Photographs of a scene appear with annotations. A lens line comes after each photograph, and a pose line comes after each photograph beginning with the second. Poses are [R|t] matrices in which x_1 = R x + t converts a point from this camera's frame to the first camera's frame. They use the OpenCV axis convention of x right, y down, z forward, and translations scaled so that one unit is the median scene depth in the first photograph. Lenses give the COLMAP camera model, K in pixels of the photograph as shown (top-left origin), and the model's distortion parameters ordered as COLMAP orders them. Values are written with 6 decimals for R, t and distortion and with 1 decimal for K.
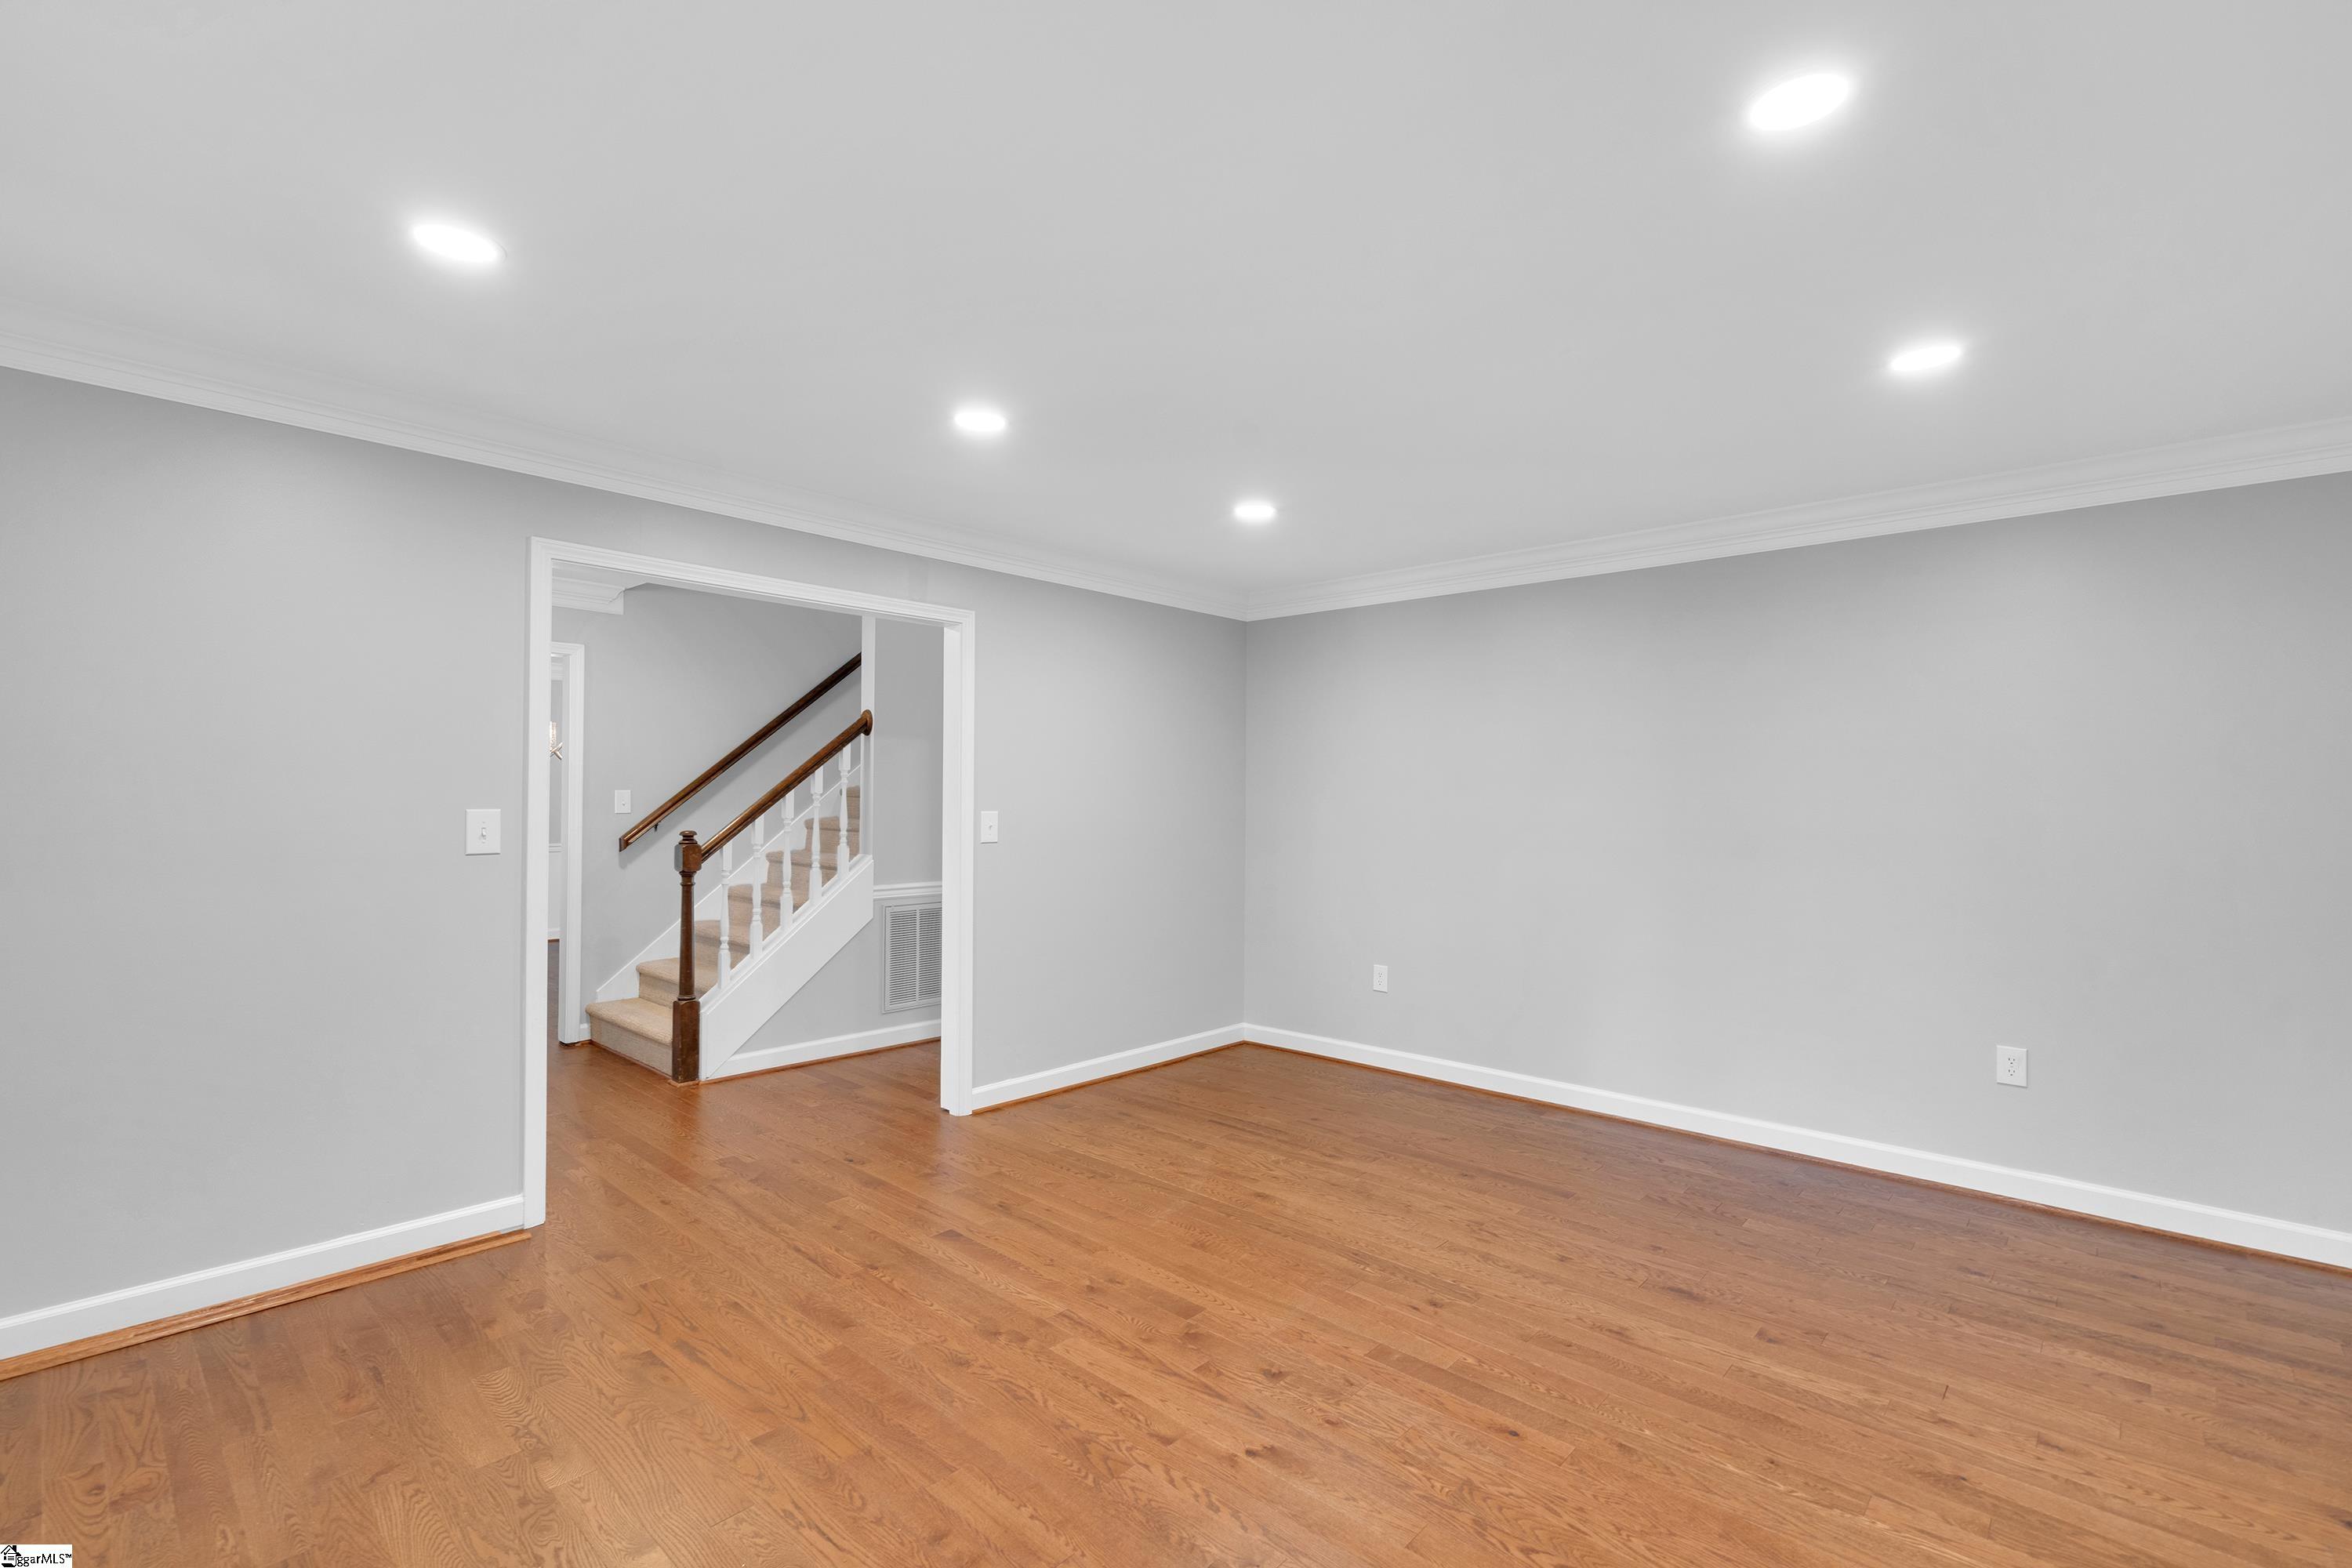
lens RADIAL K [[1058.9, 0, 1169.6], [0, 1058.9, 796.0], [0, 0, 1]] dist [-0.004391, 0.002096]
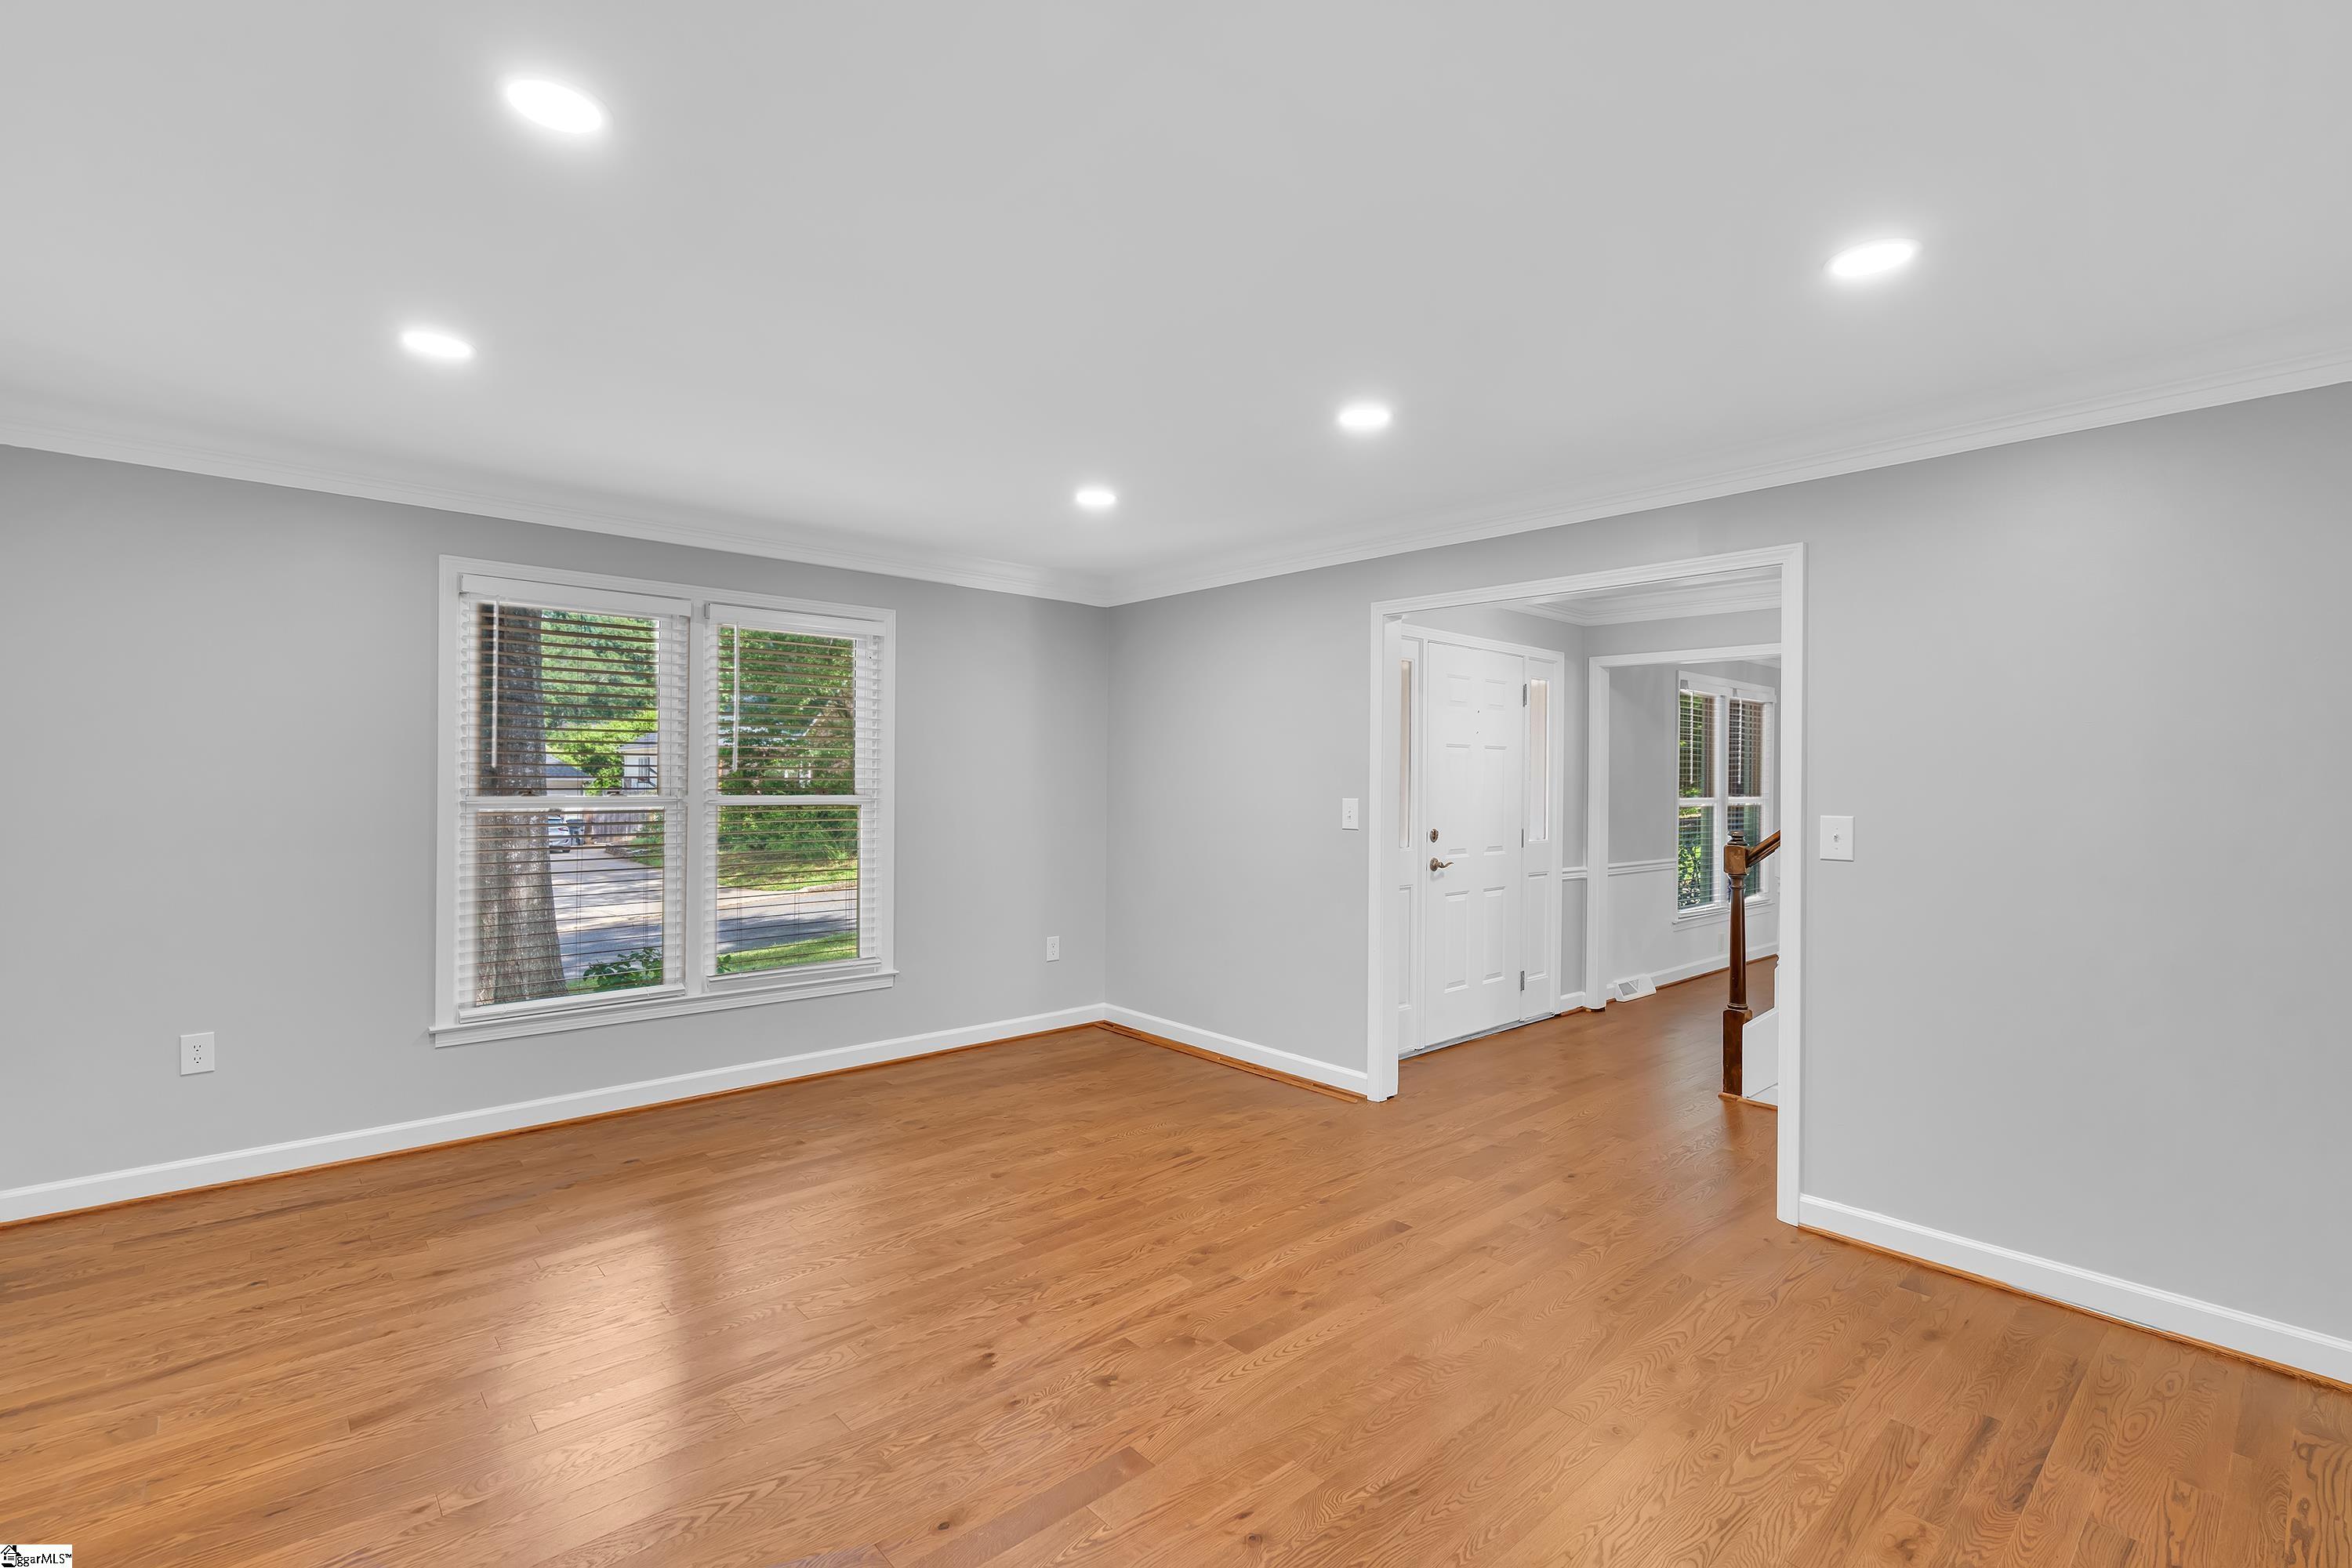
lens RADIAL K [[1058.9, 0, 1181.0], [0, 1058.9, 776.8], [0, 0, 1]] dist [-0.004391, 0.002096]
pose [[-0.099274, -0.014976, -0.994947, 0.884967], [-0.010835, 0.999844, -0.013968, 0.004649], [0.995001, 0.009394, -0.099421, 0.963139]]
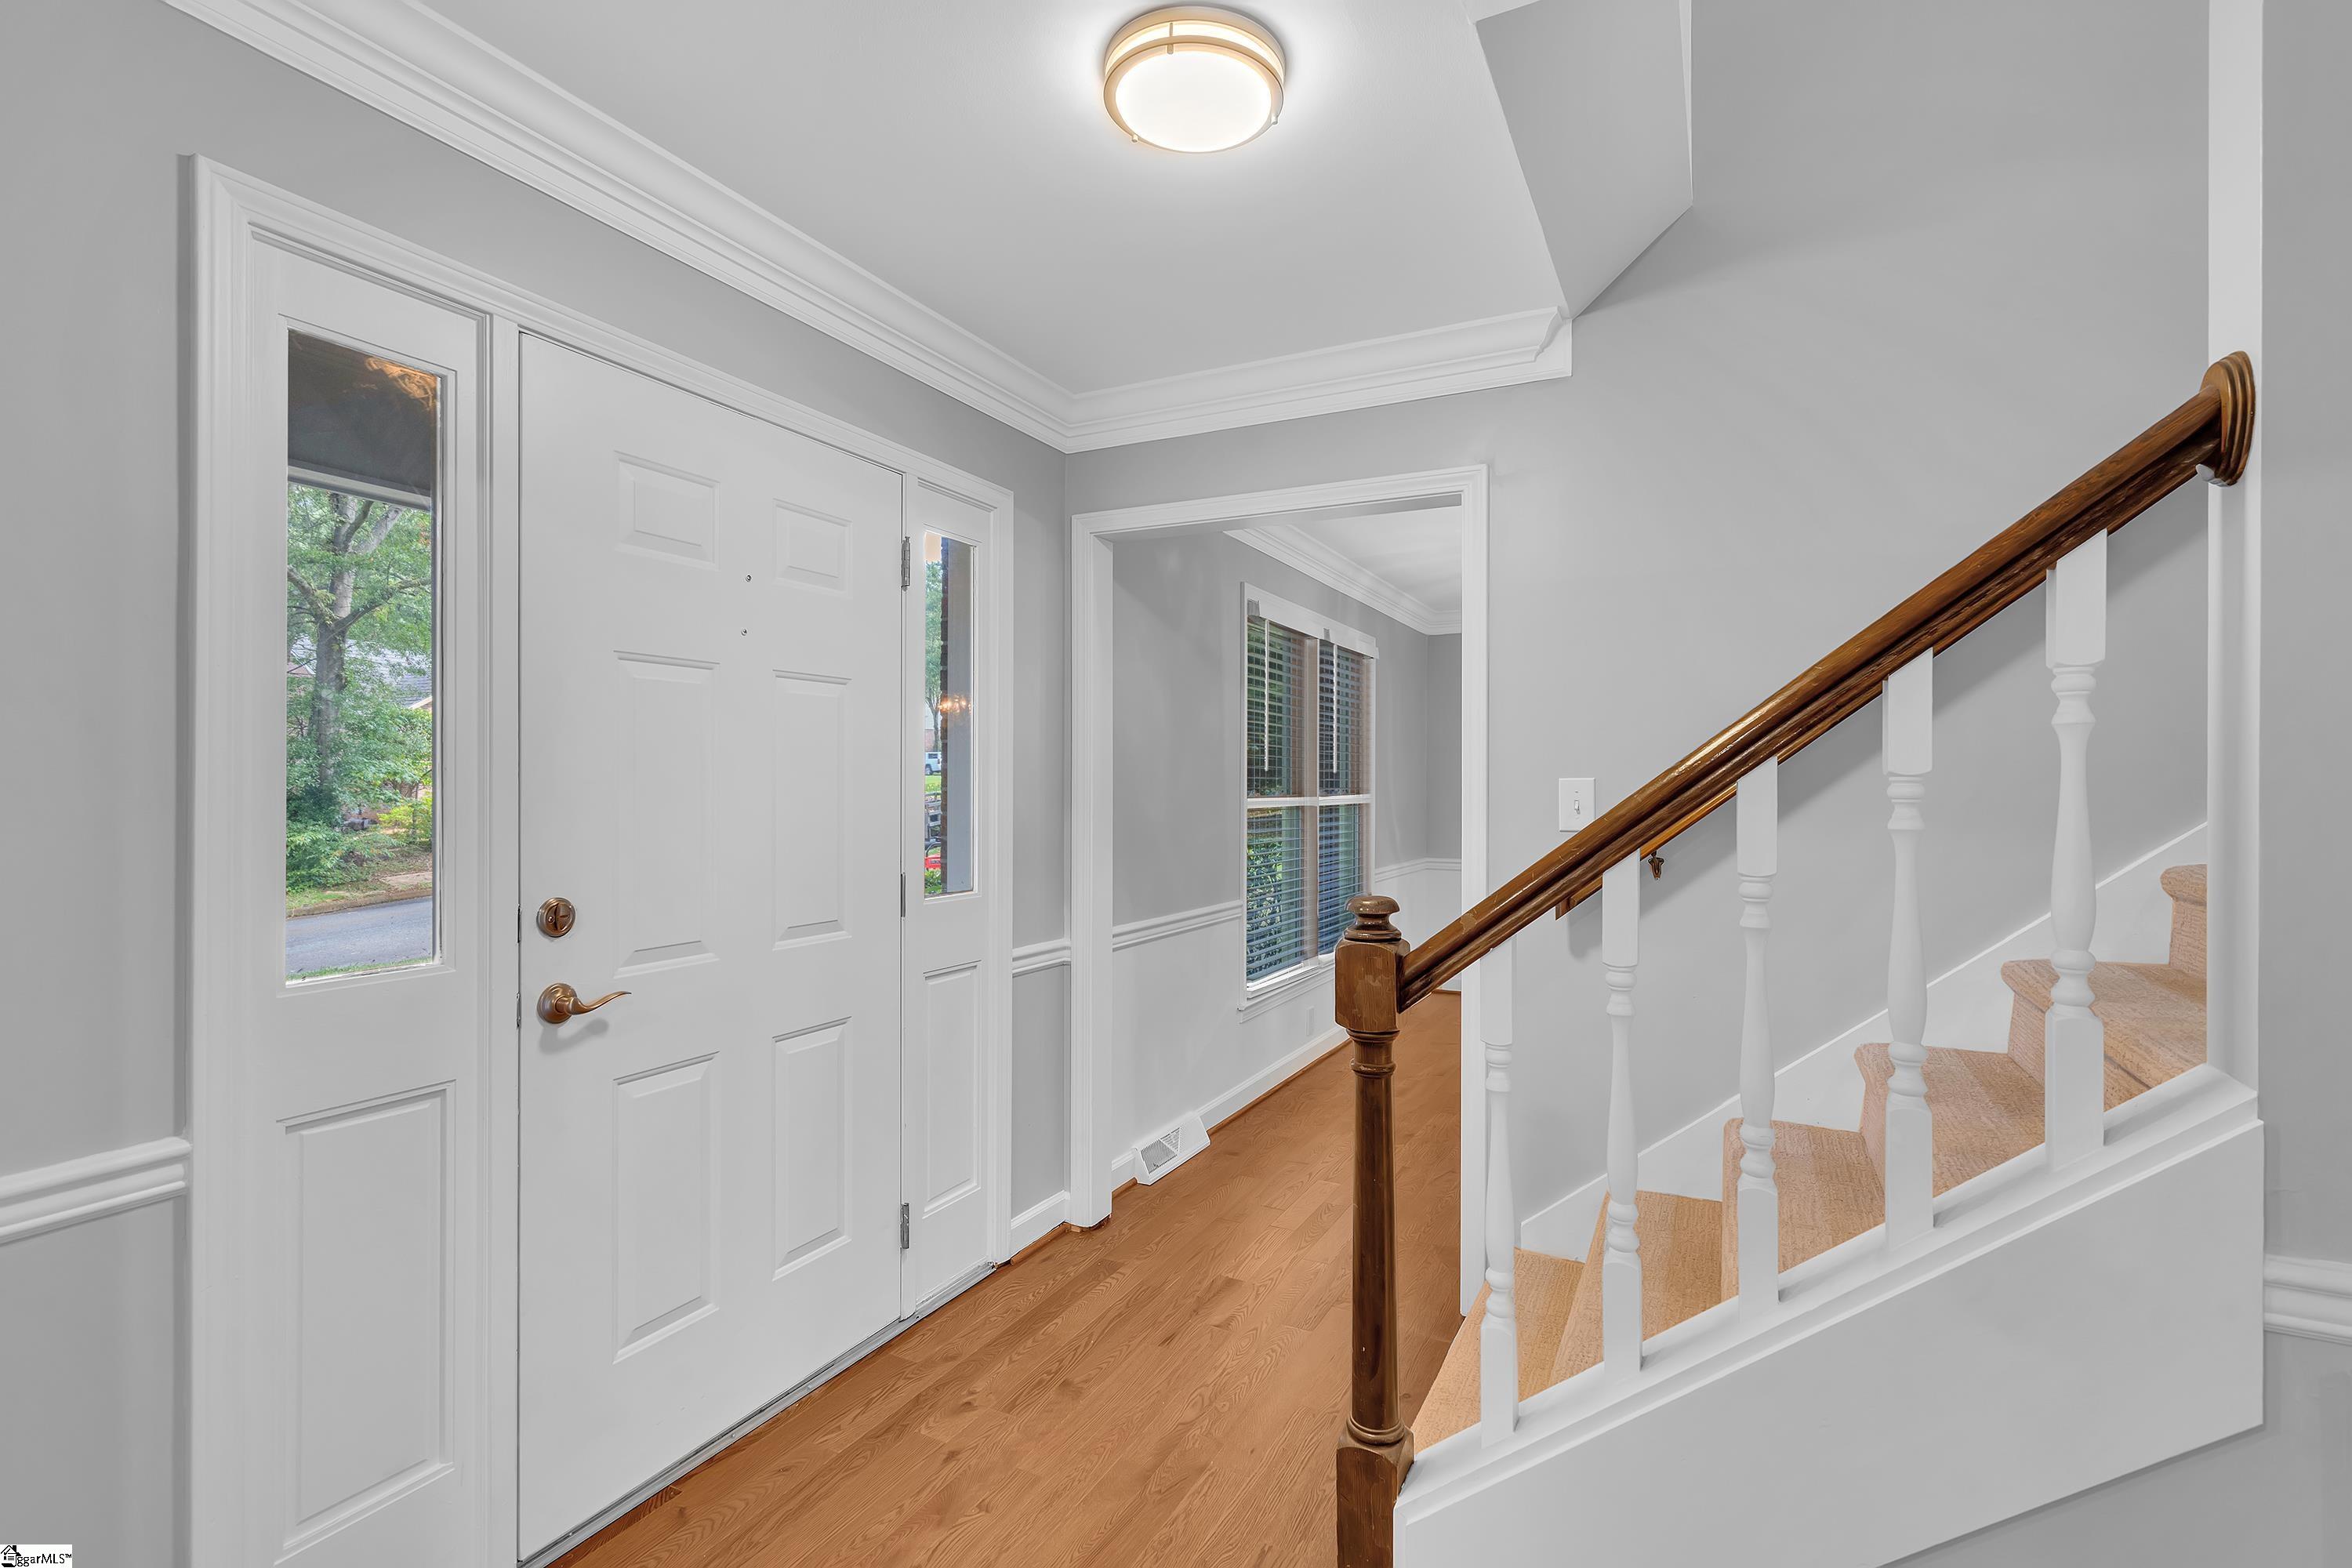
lens RADIAL K [[1058.9, 0, 1170.2], [0, 1058.9, 780.0], [0, 0, 1]] dist [-0.004391, 0.002096]
pose [[0.246375, -0.013264, -0.969084, -0.263104], [0.000175, 0.999907, -0.013641, 0.003549], [0.969174, 0.003191, 0.246355, 1.399289]]
